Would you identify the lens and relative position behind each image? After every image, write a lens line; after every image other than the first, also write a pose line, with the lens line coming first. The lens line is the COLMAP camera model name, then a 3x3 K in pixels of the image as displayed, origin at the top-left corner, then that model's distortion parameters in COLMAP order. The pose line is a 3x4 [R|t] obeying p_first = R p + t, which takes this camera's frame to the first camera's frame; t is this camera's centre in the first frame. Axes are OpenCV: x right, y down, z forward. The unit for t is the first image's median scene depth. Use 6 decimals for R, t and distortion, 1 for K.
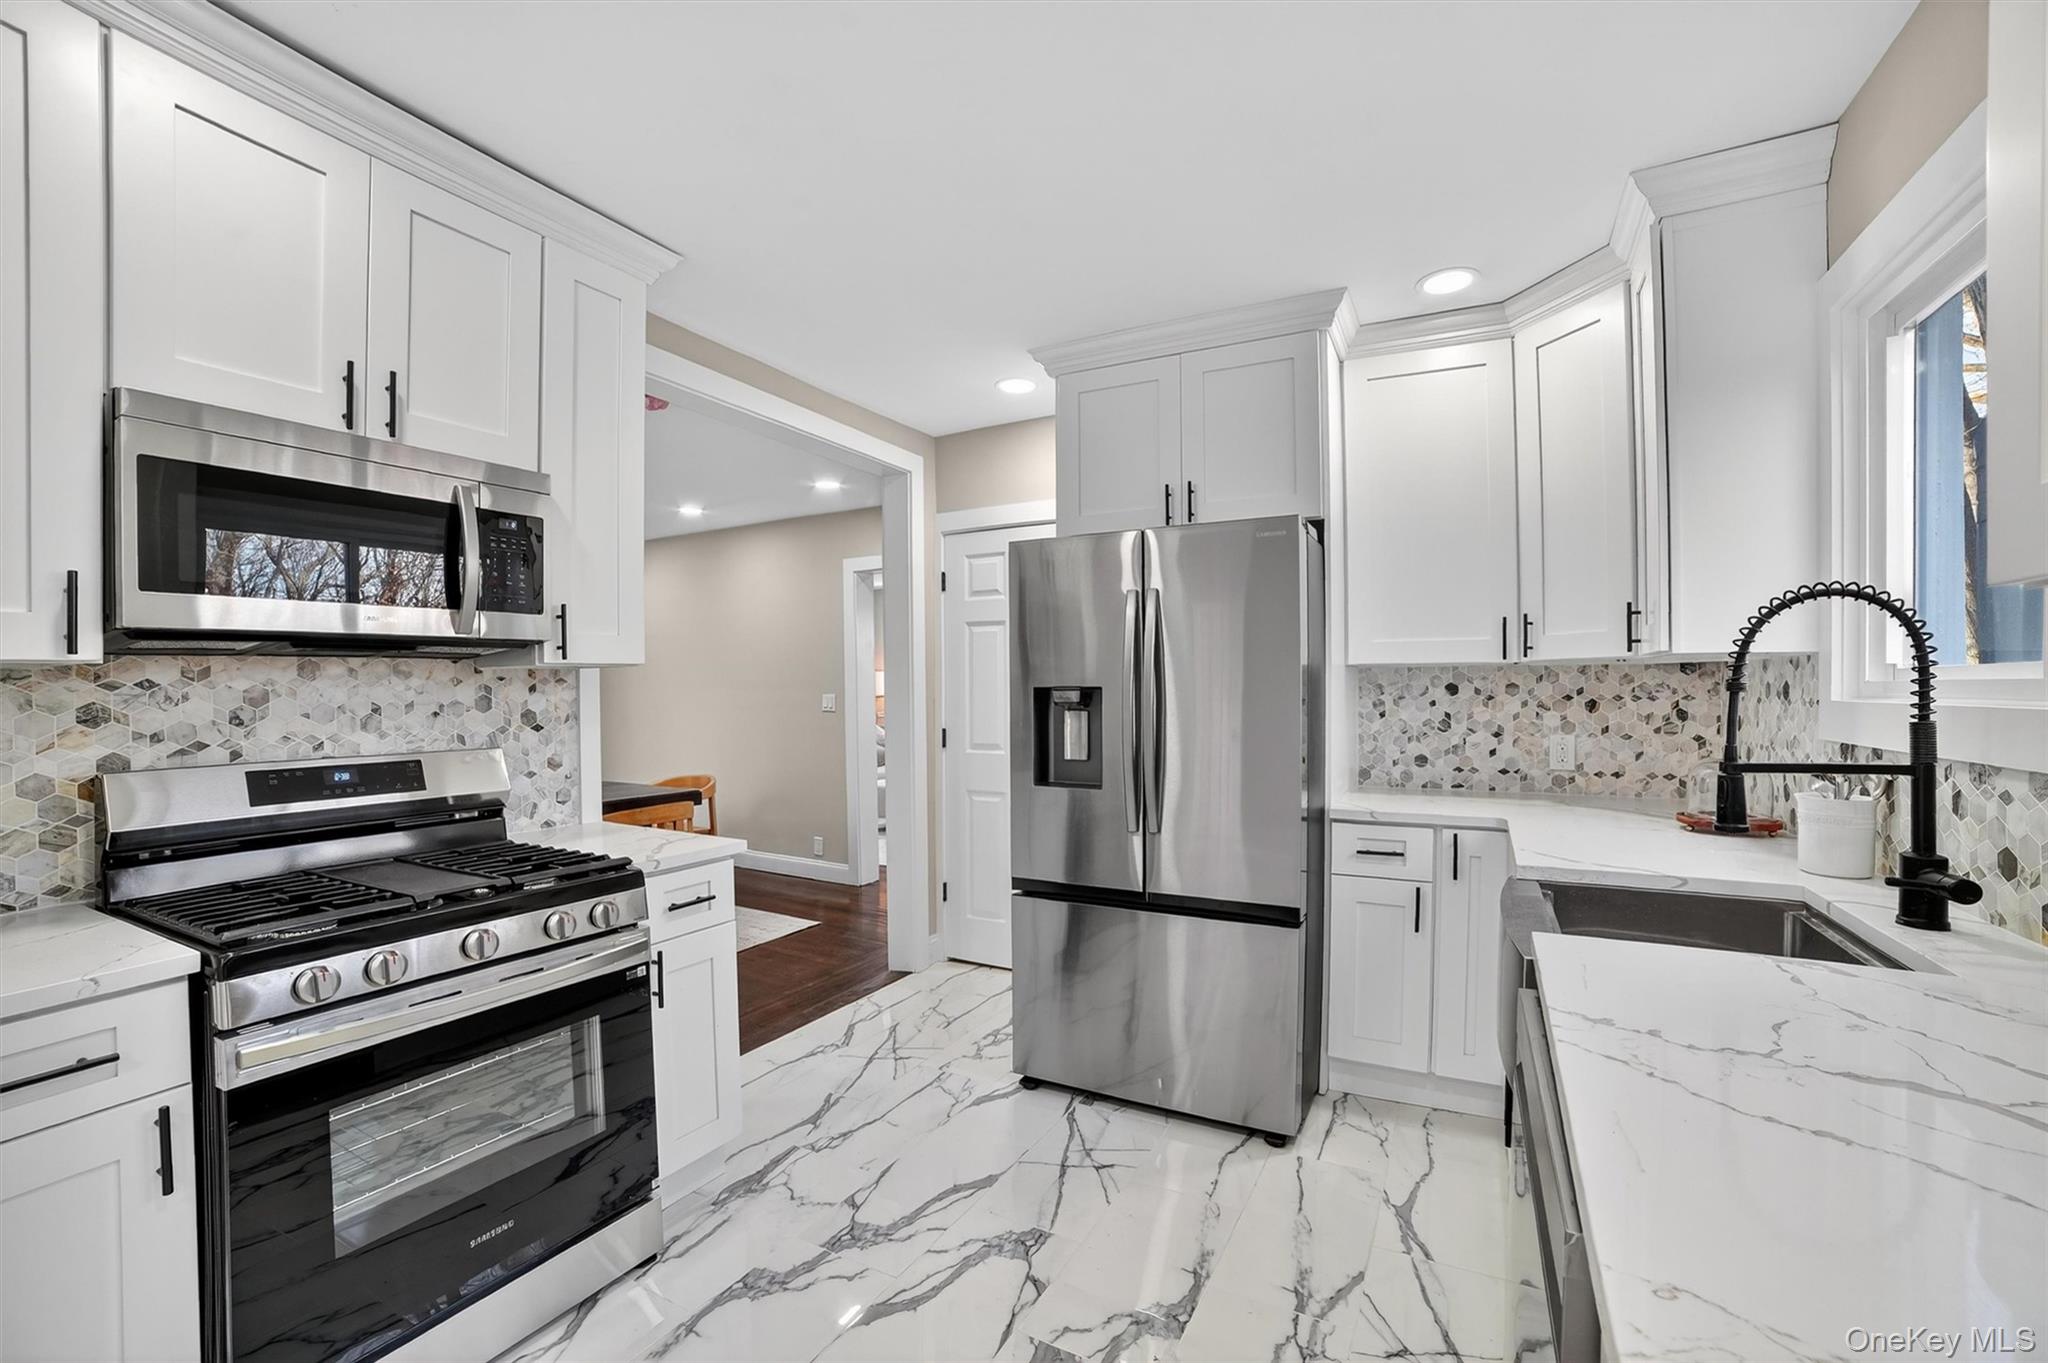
lens RADIAL K [[841.1, 0, 1001.3], [0, 841.1, 703.4], [0, 0, 1]] dist [-0.100445, 0.032237]
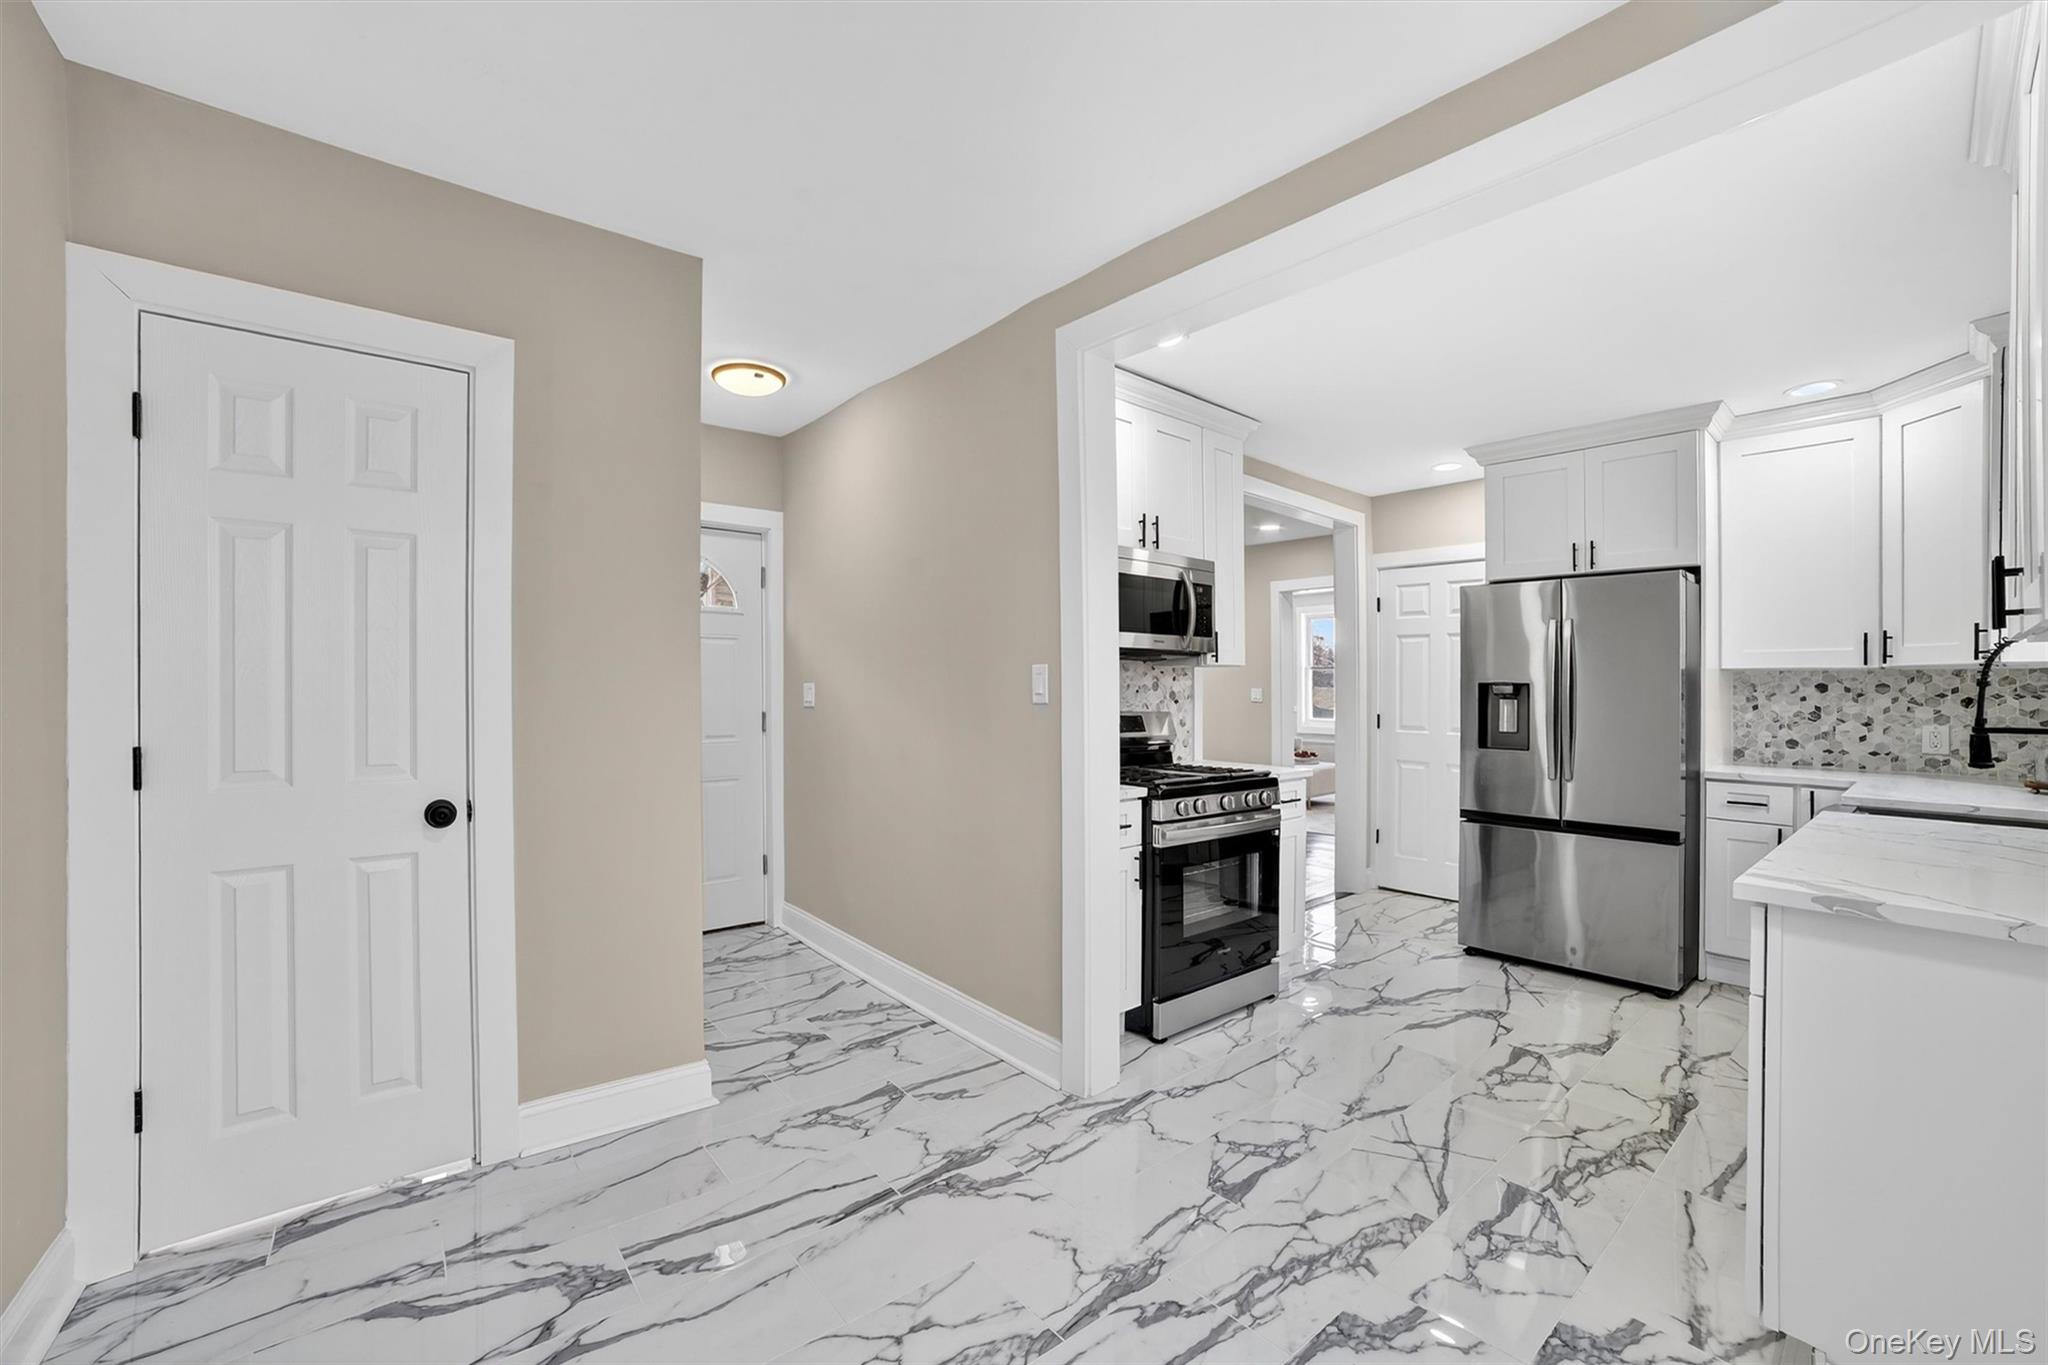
lens RADIAL K [[811.7, 0, 1108.9], [0, 811.7, 680.9], [0, 0, 1]] dist [-0.054981, 0.037661]
pose [[0.960212, 0.011405, -0.279038, -0.213319], [-0.018412, 0.999577, -0.022502, 0.025216], [0.278663, 0.026744, 0.960016, -0.628894]]
